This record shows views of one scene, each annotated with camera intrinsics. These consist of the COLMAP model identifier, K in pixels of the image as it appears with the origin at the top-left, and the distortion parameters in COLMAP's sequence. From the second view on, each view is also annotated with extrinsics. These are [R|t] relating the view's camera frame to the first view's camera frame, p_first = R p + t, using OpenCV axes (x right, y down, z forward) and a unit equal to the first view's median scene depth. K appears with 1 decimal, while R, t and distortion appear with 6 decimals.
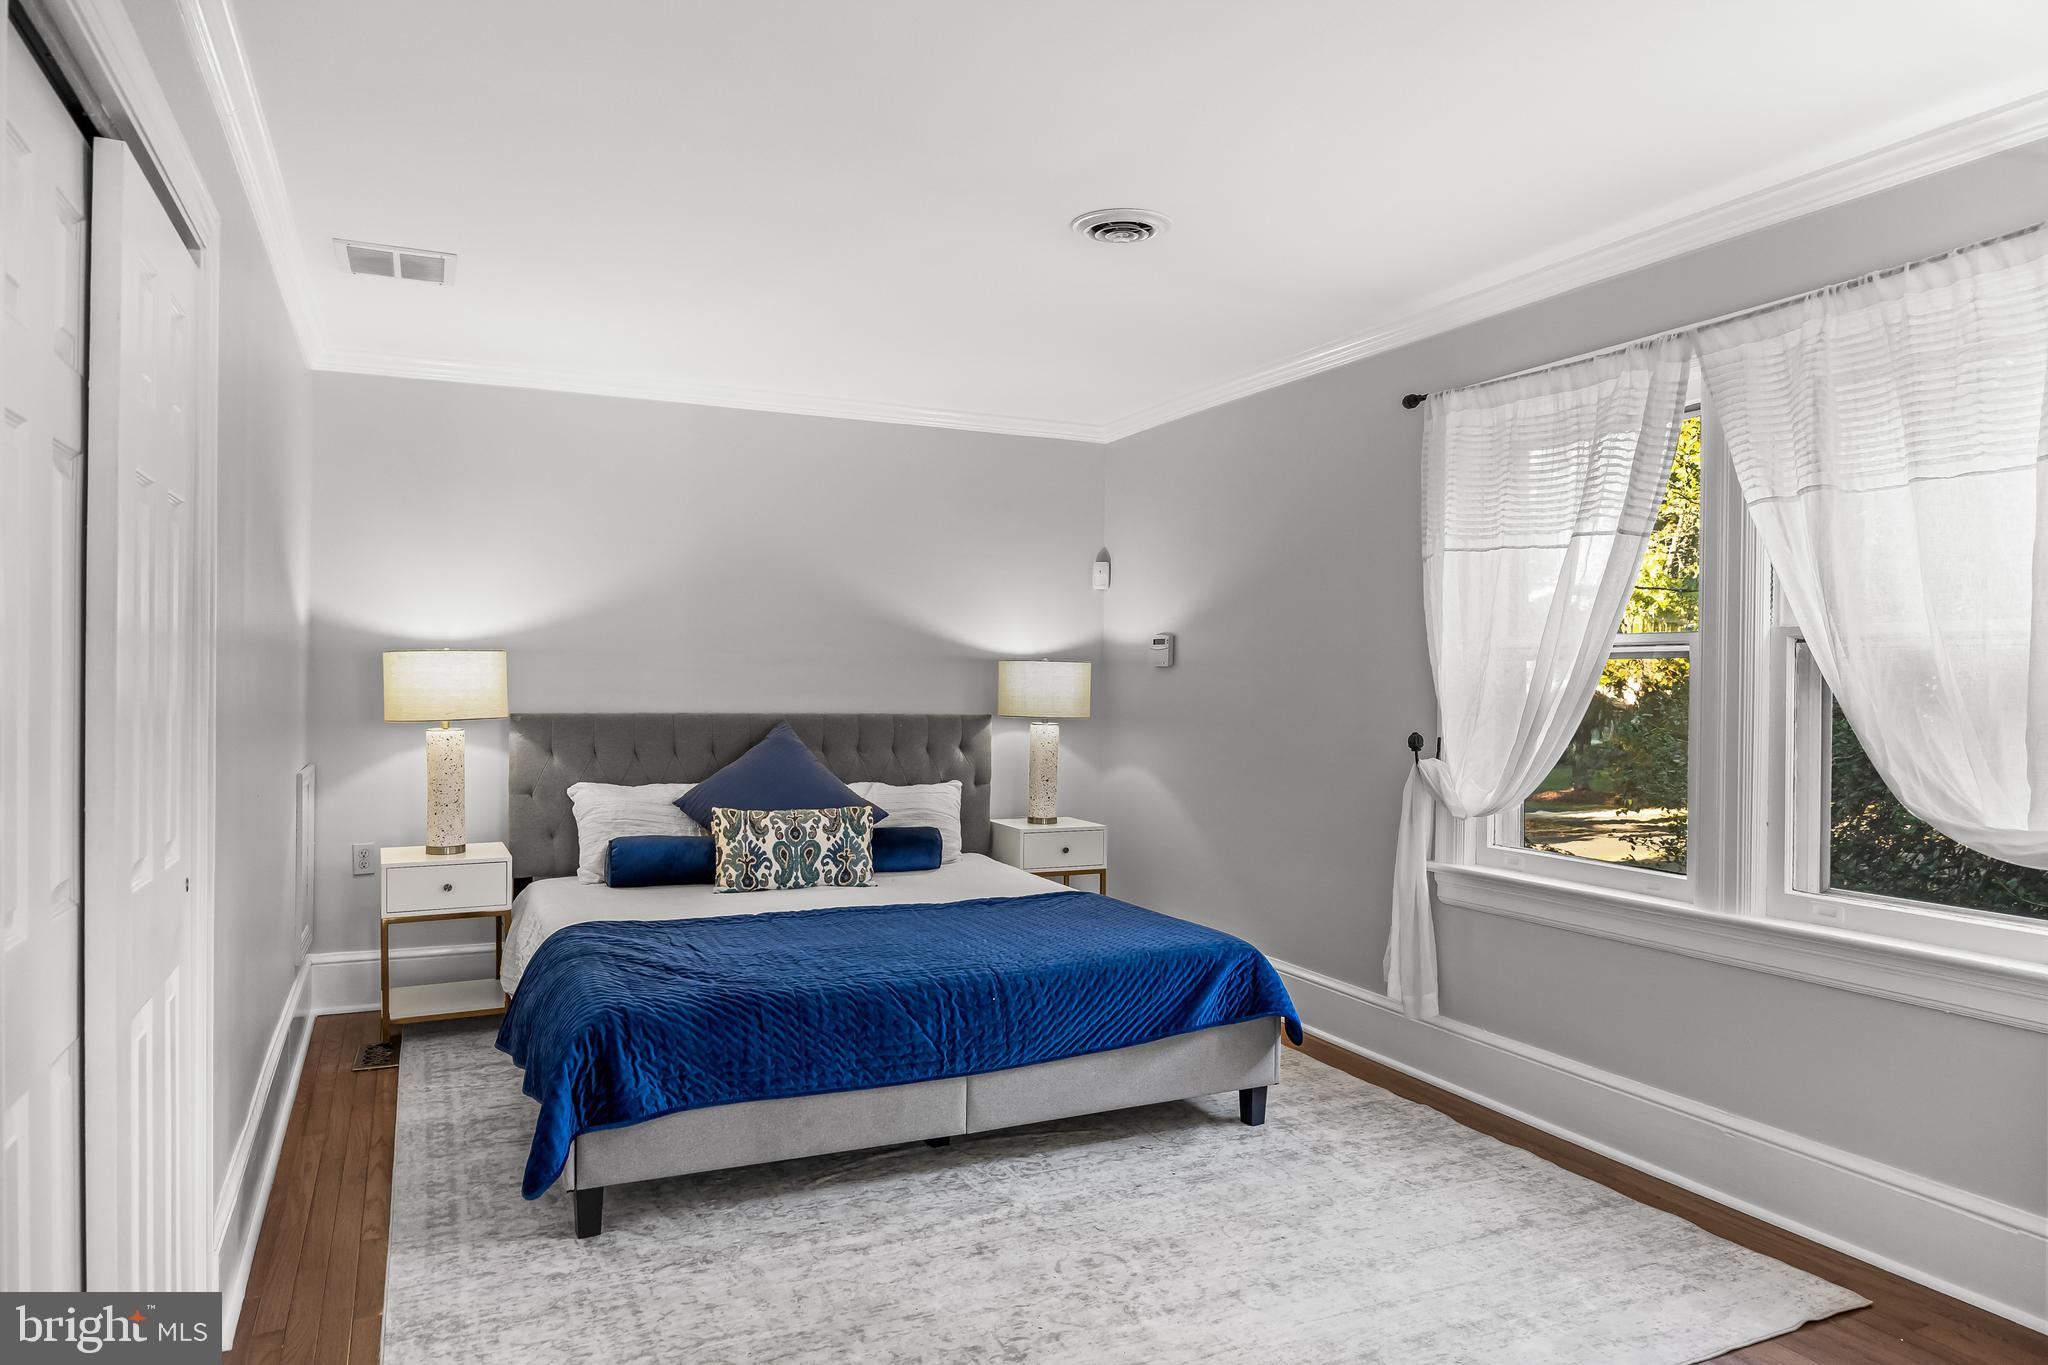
lens RADIAL K [[1330.2, 0, 1023.1], [0, 1330.2, 682.9], [0, 0, 1]] dist [-0.001244, -0.000323]
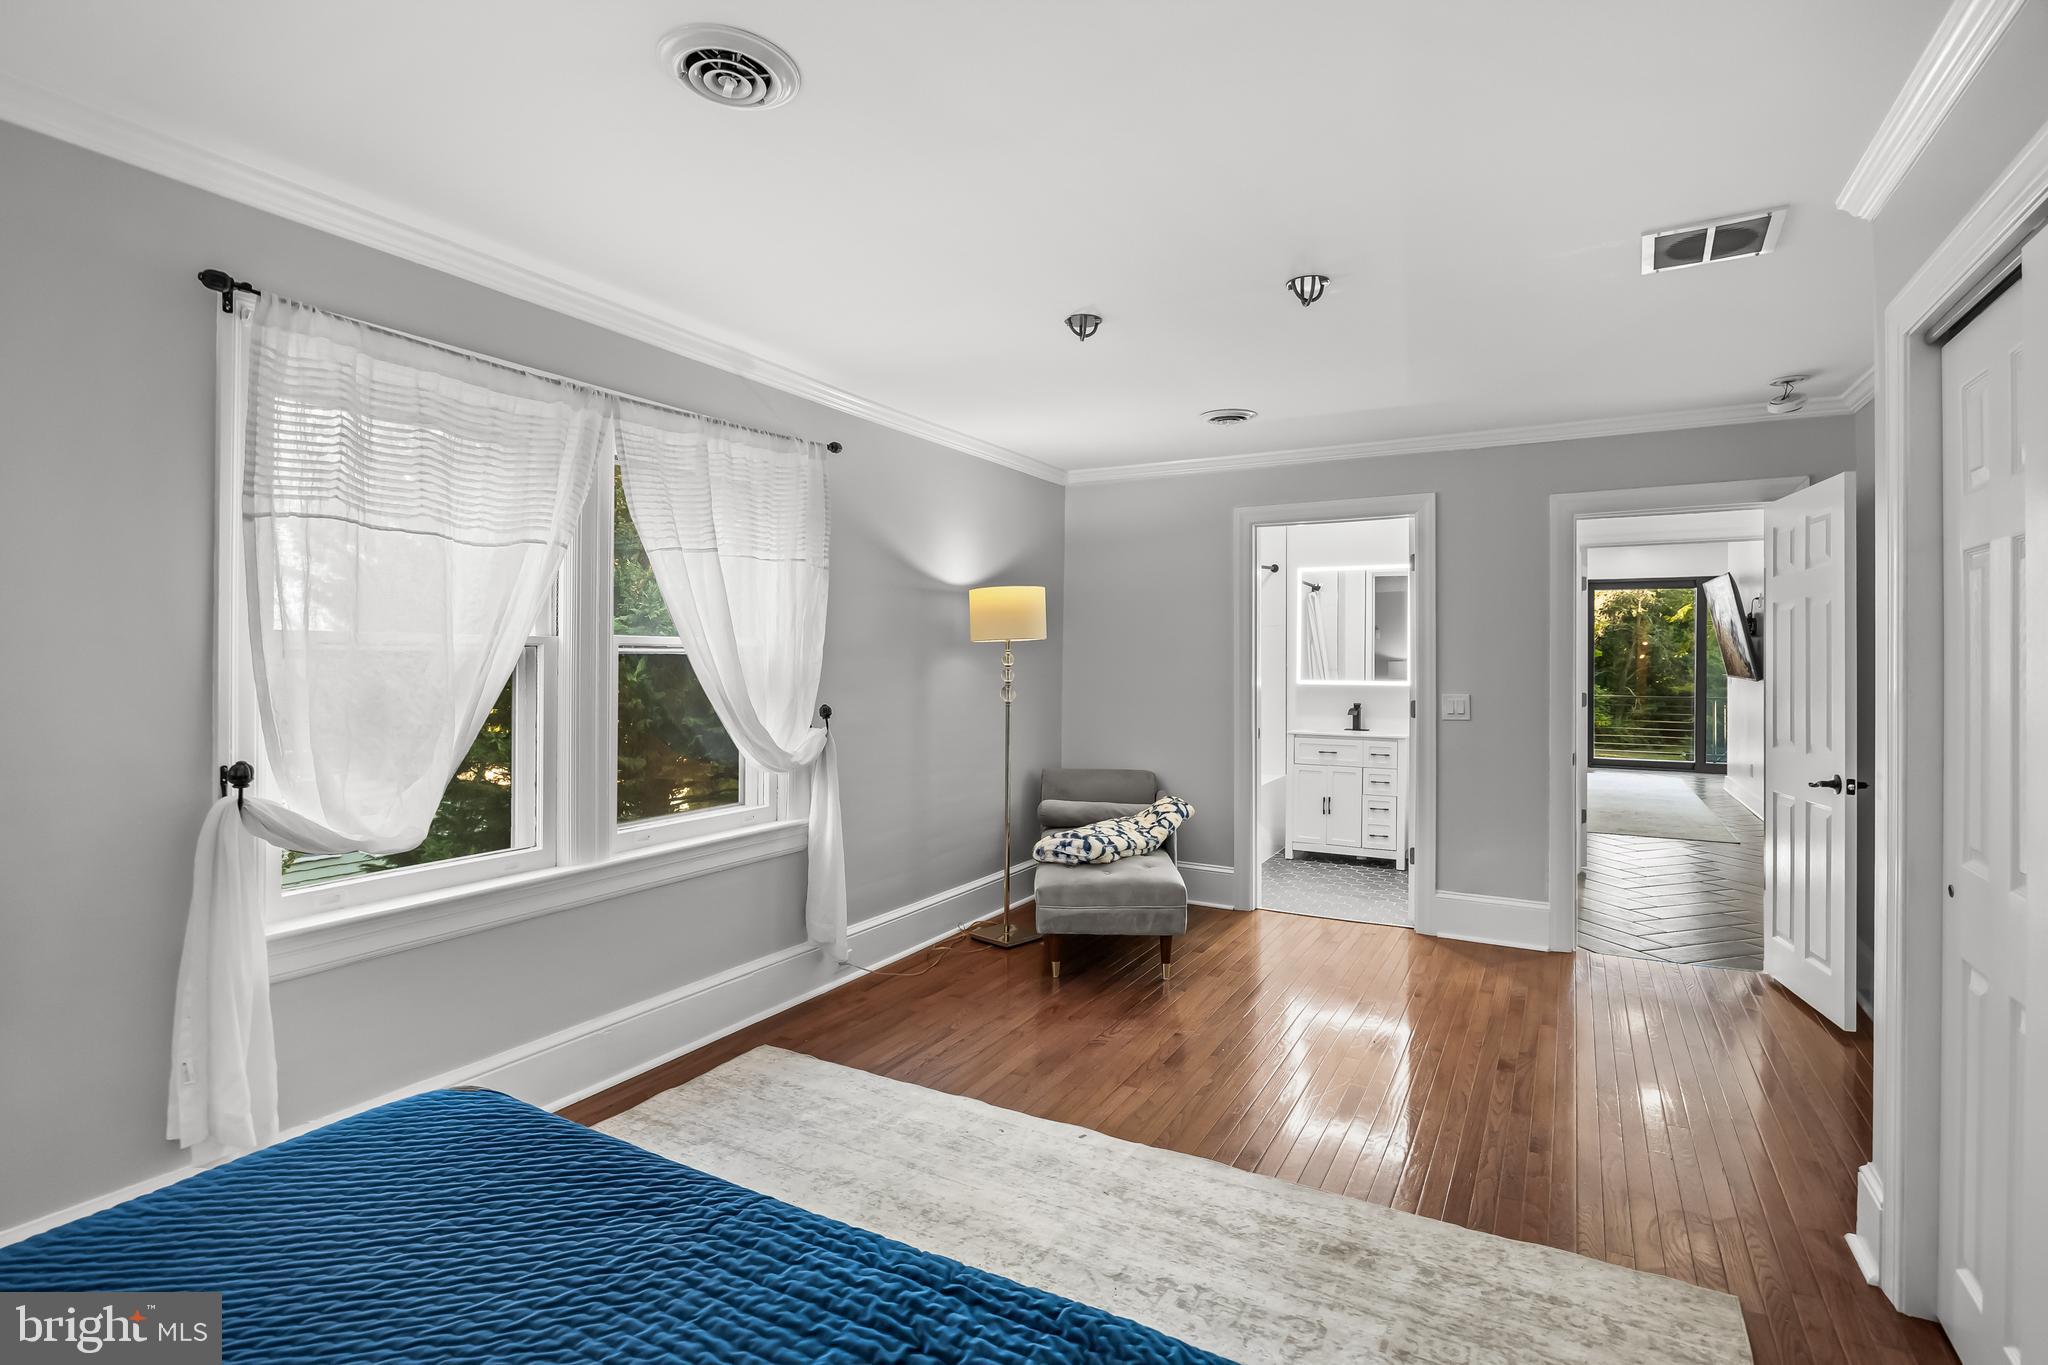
lens RADIAL K [[1019.4, 0, 1023.9], [0, 1019.4, 664.7], [0, 0, 1]] dist [-0.003864, 0.000072]
pose [[-0.594428, -0.013929, 0.804028, -0.504487], [-0.002742, 0.999879, 0.015295, -0.030670], [-0.804144, 0.006887, -0.594395, 1.295258]]
